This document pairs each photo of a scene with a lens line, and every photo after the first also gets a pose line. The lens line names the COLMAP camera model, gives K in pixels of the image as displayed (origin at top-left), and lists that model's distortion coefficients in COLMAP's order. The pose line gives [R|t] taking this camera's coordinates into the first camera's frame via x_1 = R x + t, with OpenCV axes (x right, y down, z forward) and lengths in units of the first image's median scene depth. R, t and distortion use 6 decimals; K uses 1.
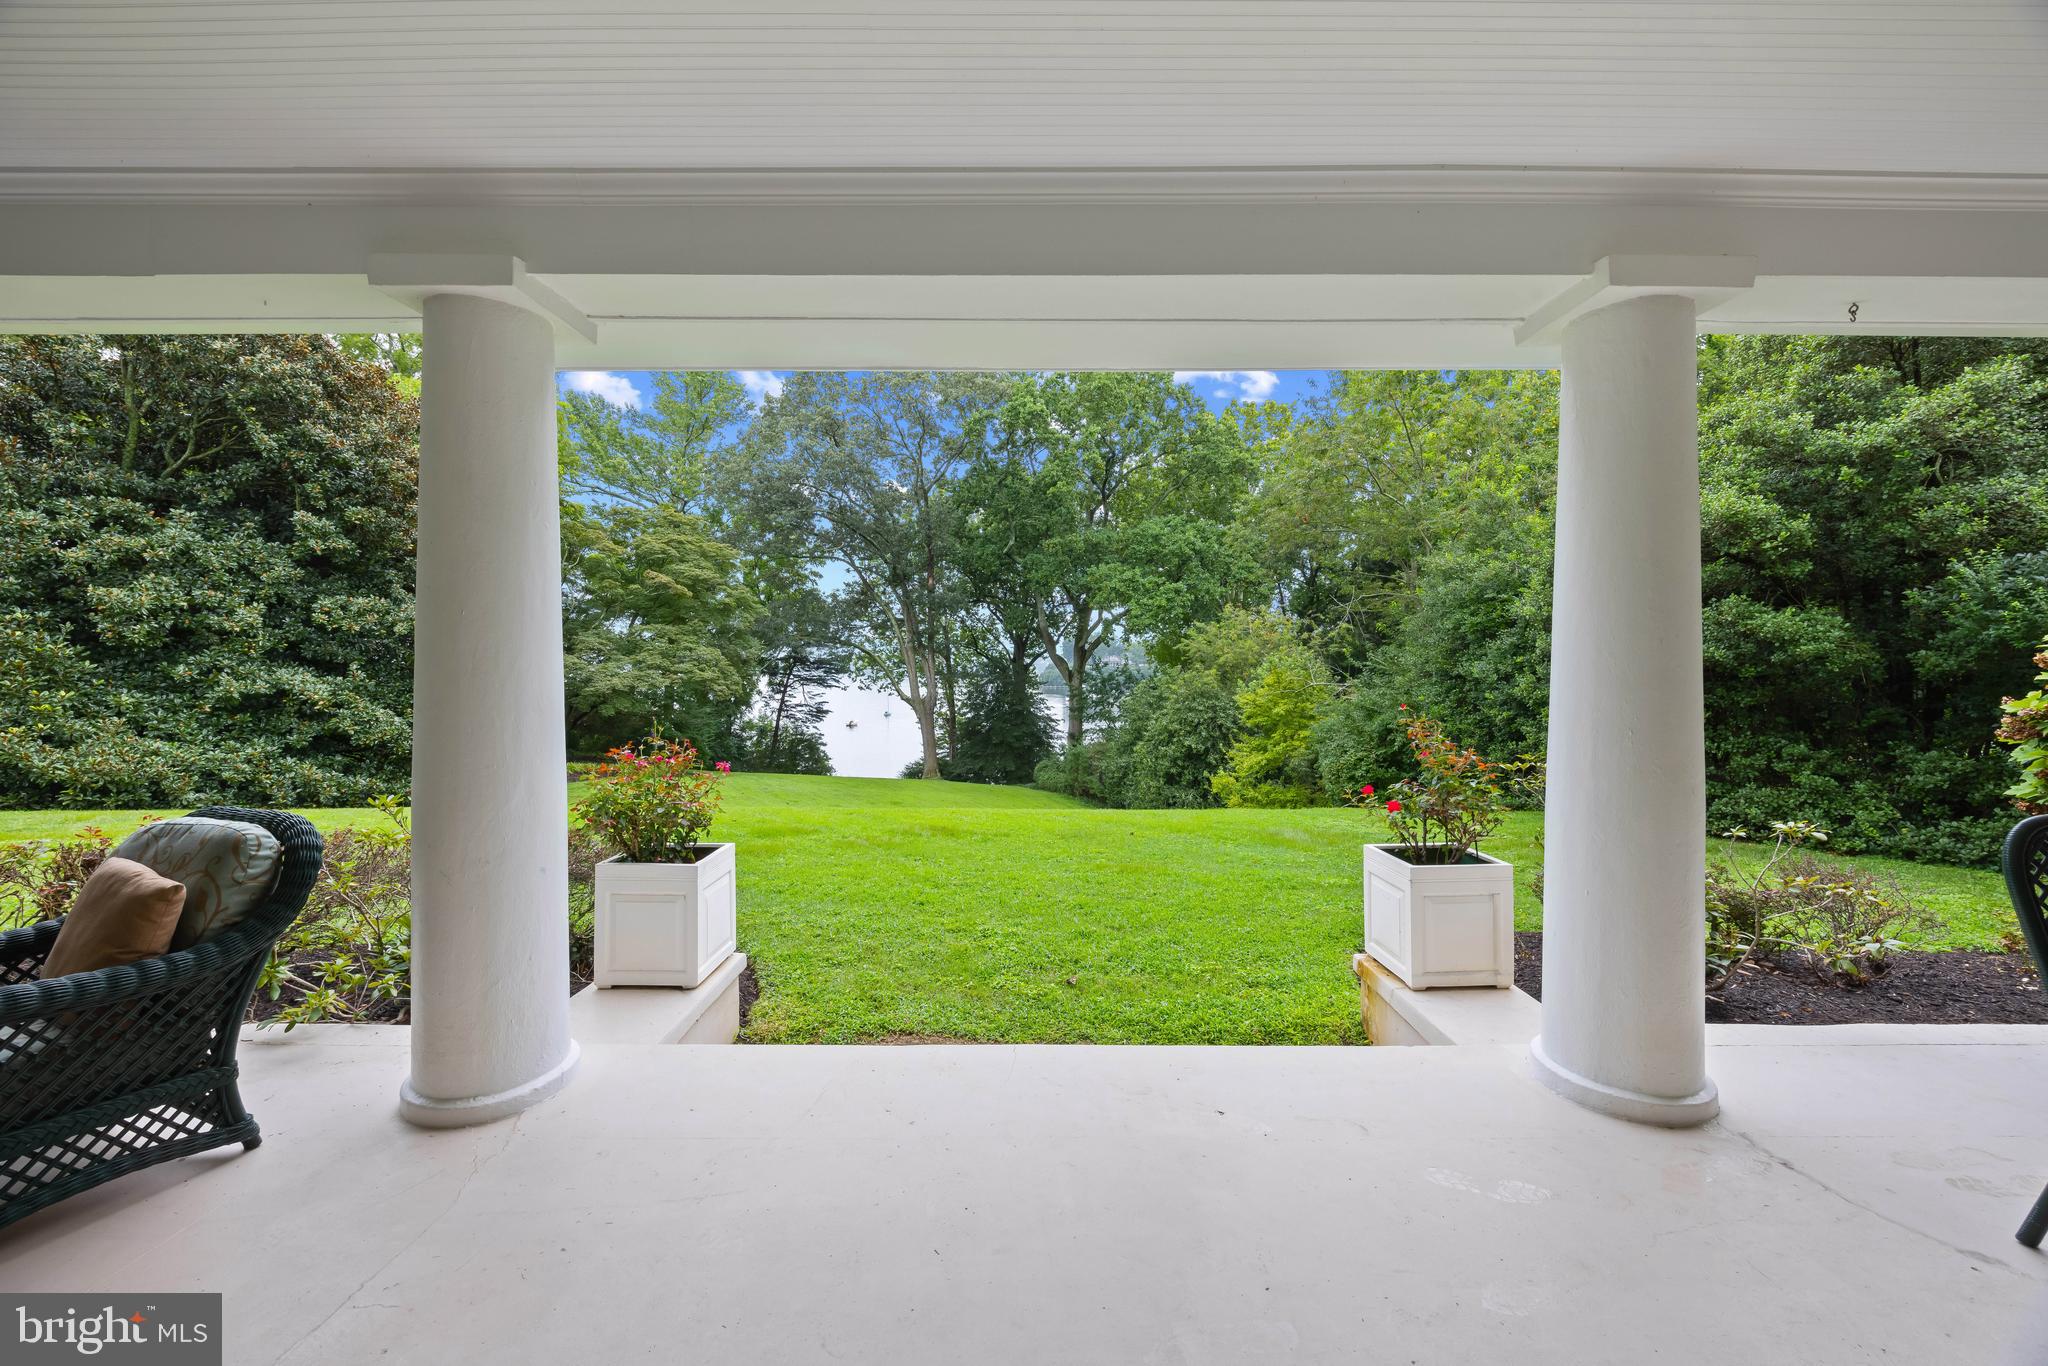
lens RADIAL K [[796.3, 0, 1024.0], [0, 796.3, 683.0], [0, 0, 1]] dist [-0.011013, 0.000091]
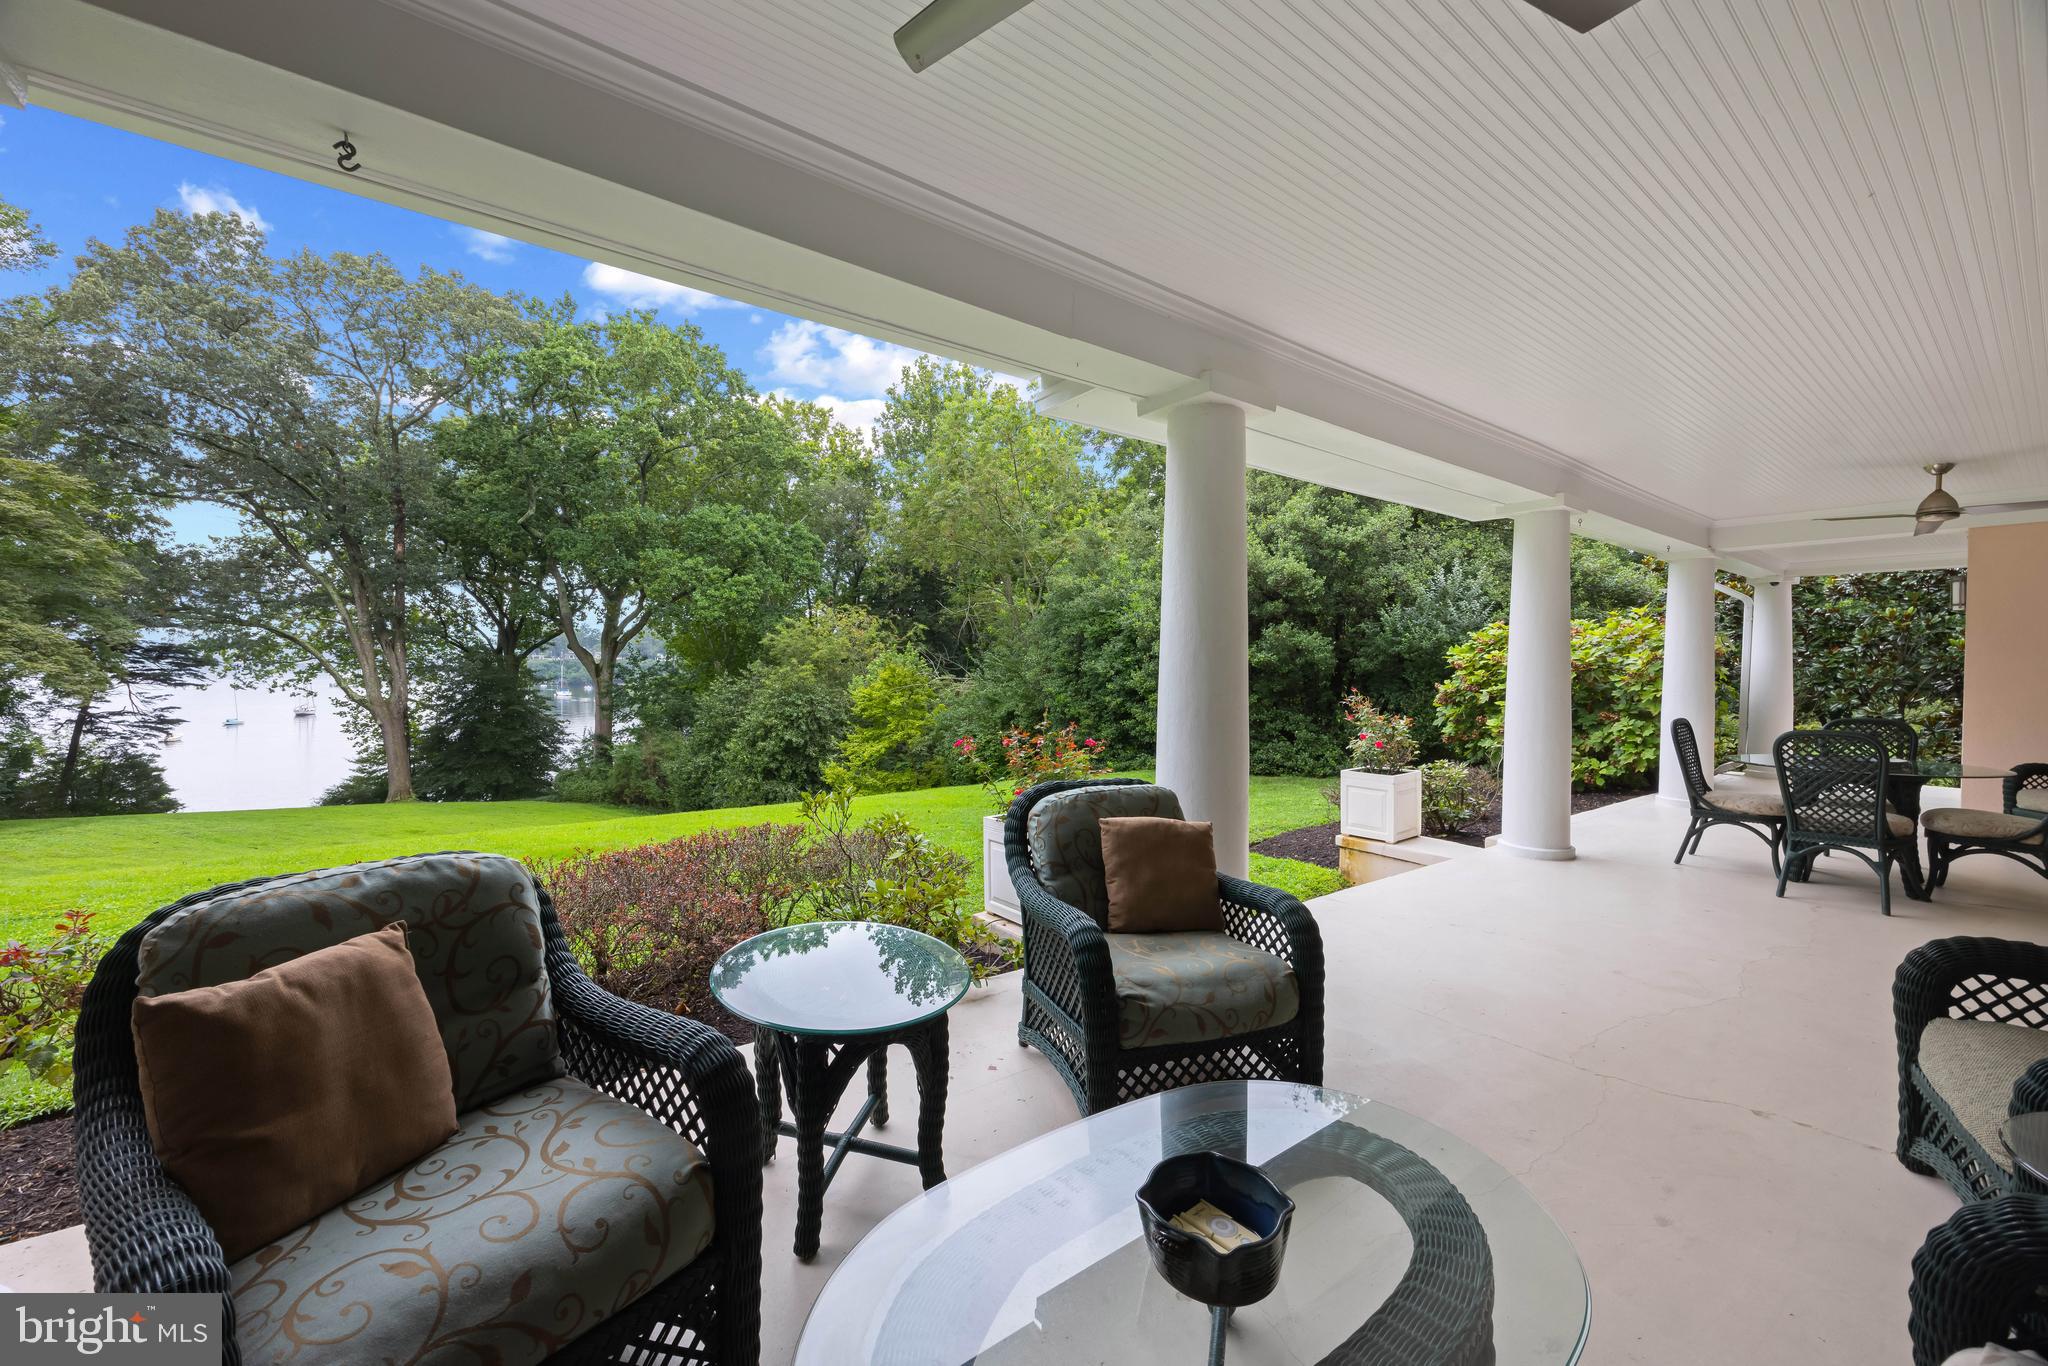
lens RADIAL K [[806.7, 0, 1024.0], [0, 806.7, 683.0], [0, 0, 1]] dist [0.000912, 0.000173]
pose [[0.795232, -0.007511, 0.606259, -0.139086], [0.003438, 0.999963, 0.007879, -0.000356], [-0.606296, -0.004181, 0.795228, 0.002681]]
